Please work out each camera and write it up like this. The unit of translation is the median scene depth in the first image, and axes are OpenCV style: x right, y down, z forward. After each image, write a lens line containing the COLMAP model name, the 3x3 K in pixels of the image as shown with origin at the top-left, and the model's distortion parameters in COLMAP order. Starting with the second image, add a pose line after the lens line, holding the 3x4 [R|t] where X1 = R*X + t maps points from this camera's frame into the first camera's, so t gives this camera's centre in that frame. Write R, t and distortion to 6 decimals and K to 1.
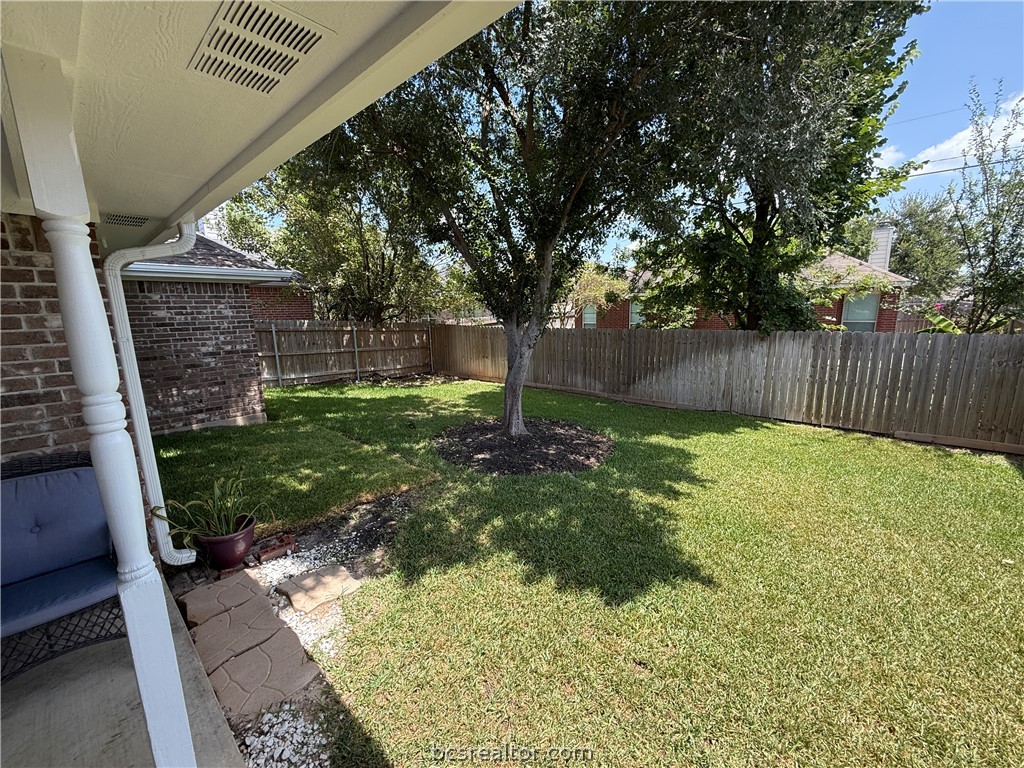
lens RADIAL K [[408.6, 0, 510.2], [0, 408.6, 386.6], [0, 0, 1]] dist [0.000596, 0.000816]
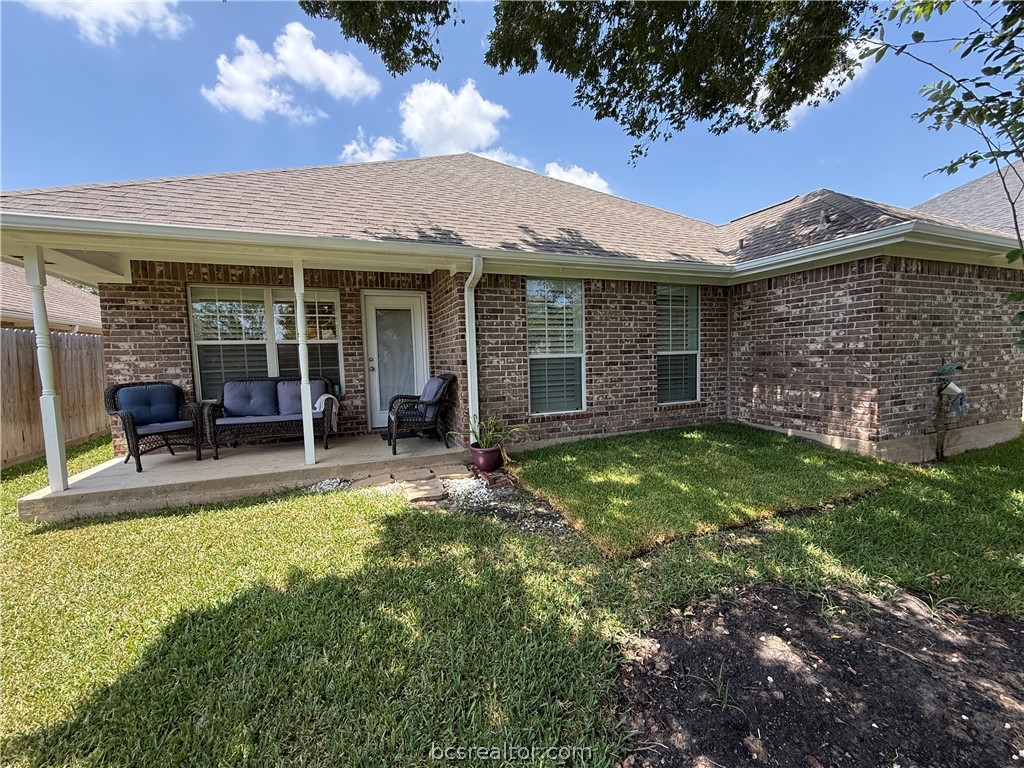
lens RADIAL K [[408.6, 0, 511.5], [0, 408.6, 381.1], [0, 0, 1]] dist [0.000596, 0.000816]
pose [[-0.440069, 0.086542, -0.893784, 0.297123], [-0.127518, 0.979235, 0.157601, -0.075084], [0.888864, 0.183329, -0.419895, 0.813648]]
